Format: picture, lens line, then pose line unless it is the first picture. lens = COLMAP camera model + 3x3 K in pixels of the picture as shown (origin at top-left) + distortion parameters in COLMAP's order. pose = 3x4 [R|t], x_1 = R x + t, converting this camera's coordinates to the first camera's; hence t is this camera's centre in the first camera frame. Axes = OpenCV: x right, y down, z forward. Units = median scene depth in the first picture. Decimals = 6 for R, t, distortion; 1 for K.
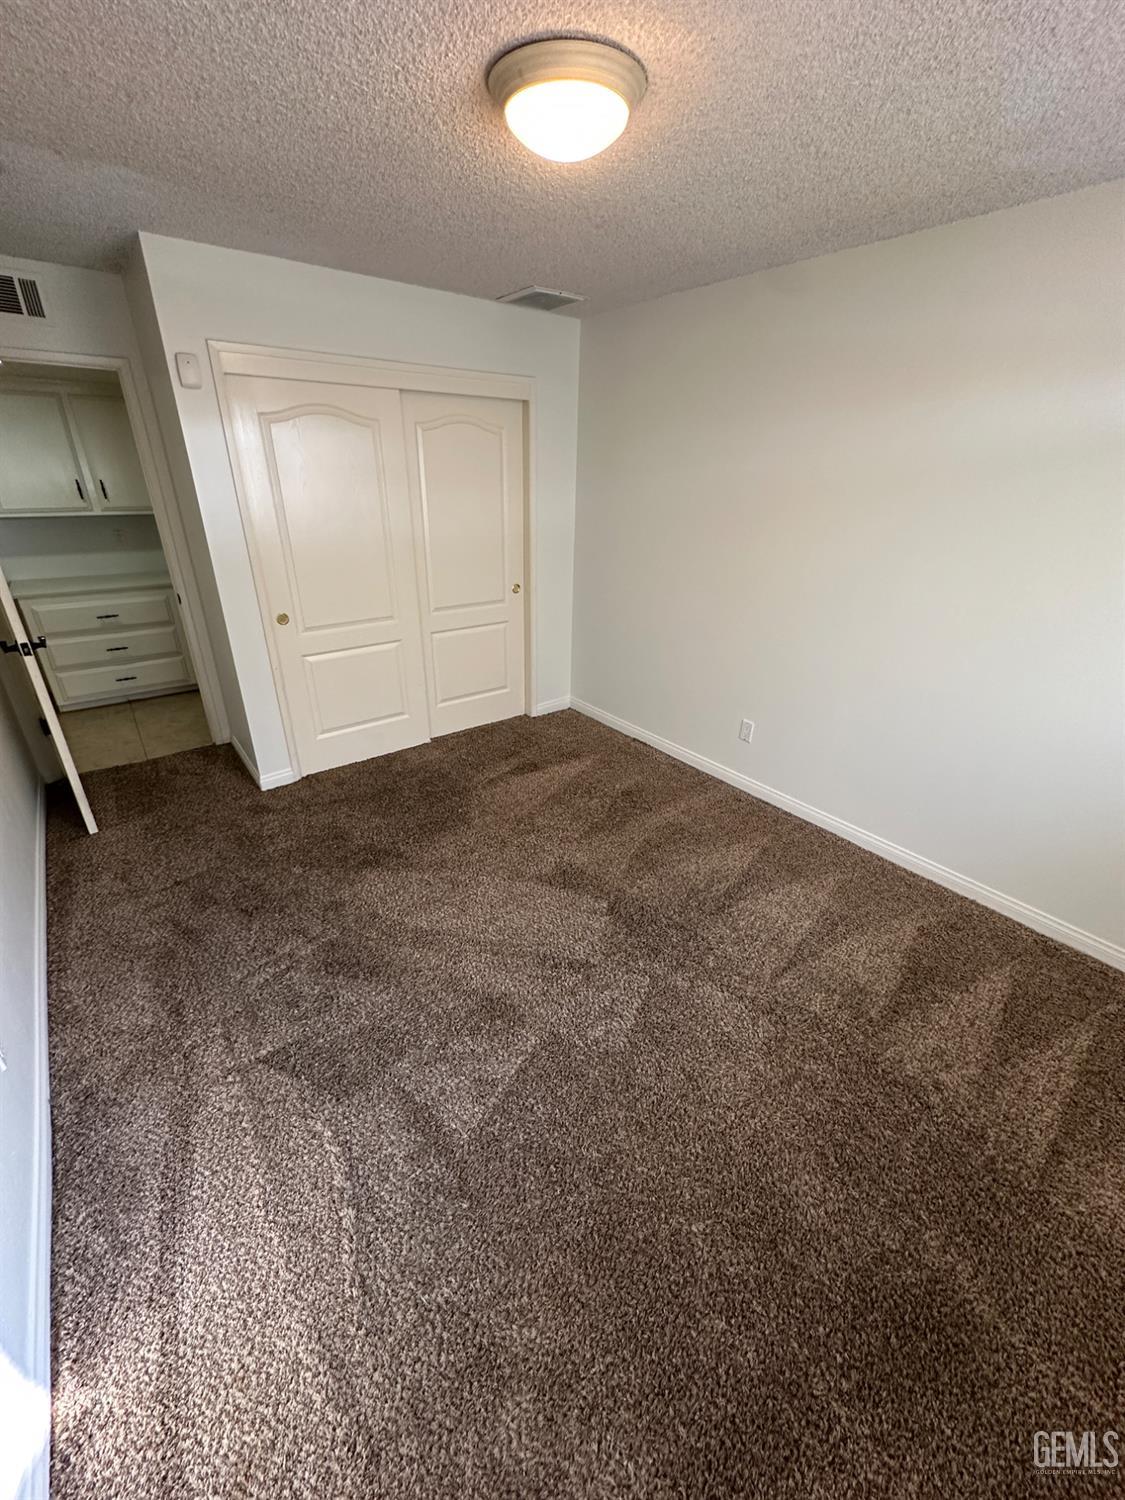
lens RADIAL K [[600.1, 0, 558.2], [0, 600.1, 747.8], [0, 0, 1]] dist [0.001810, 0.000179]
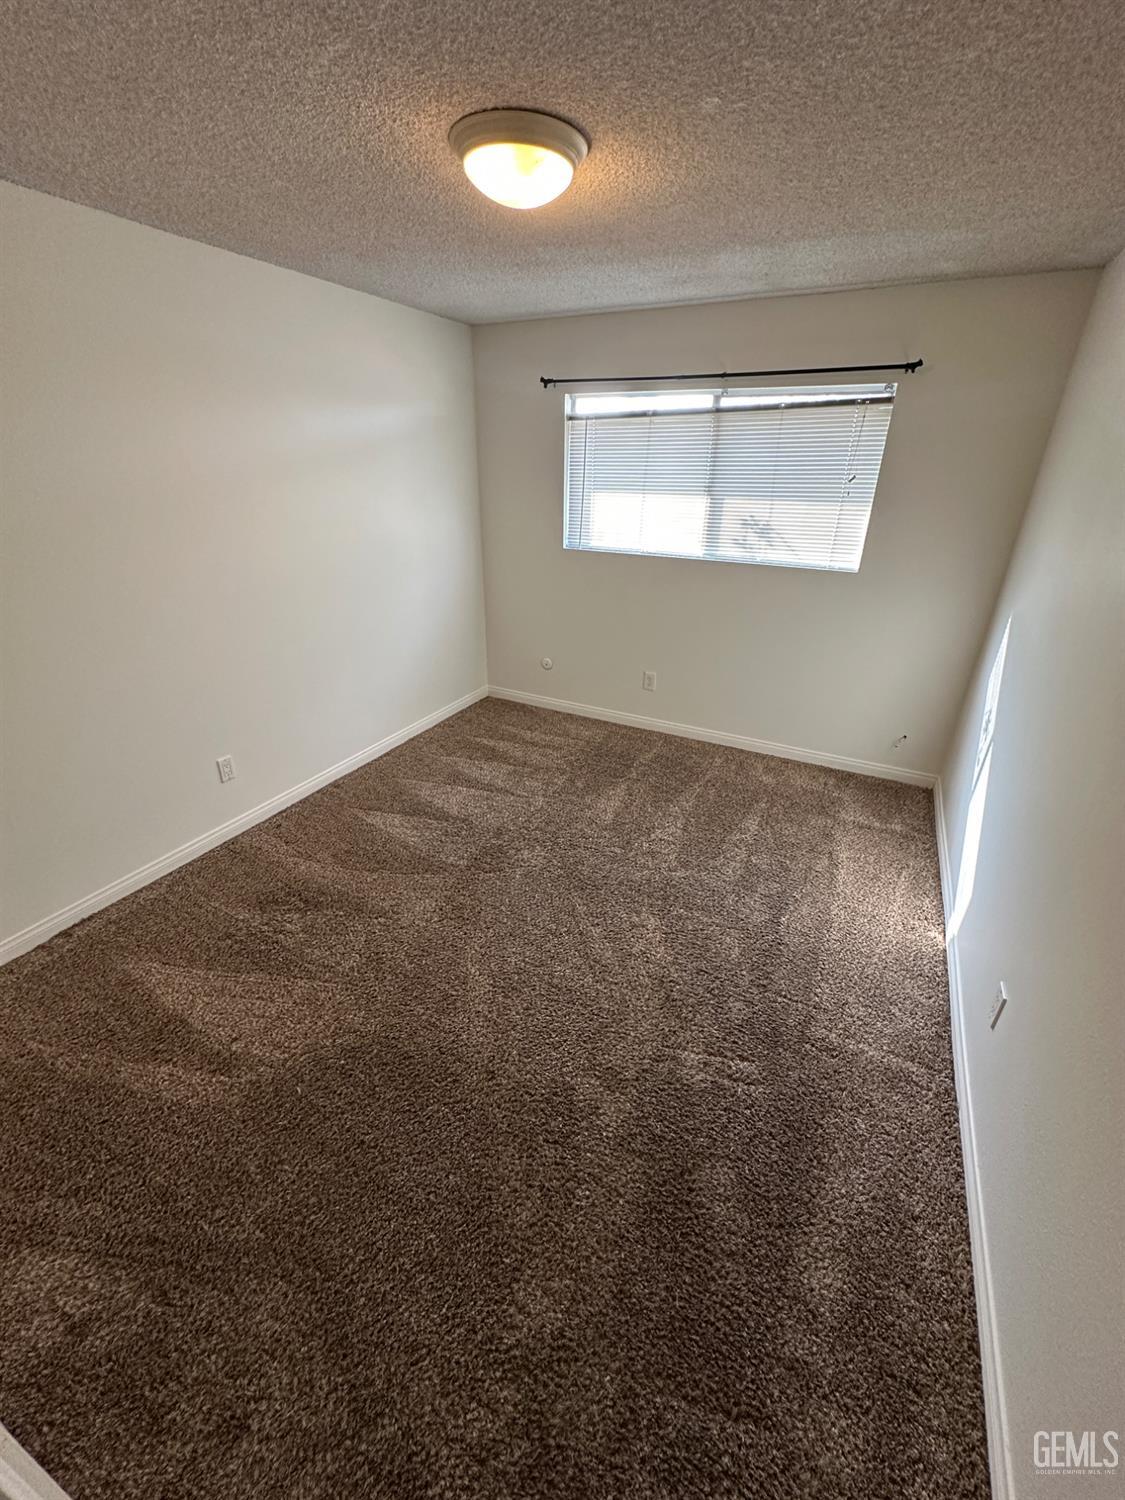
lens RADIAL K [[600.1, 0, 558.2], [0, 600.1, 747.8], [0, 0, 1]] dist [0.001810, 0.000179]
pose [[-0.411903, -0.406395, 0.815585, -0.624487], [0.387692, 0.731831, 0.560462, -0.378953], [-0.824640, 0.547052, -0.143888, 0.776200]]
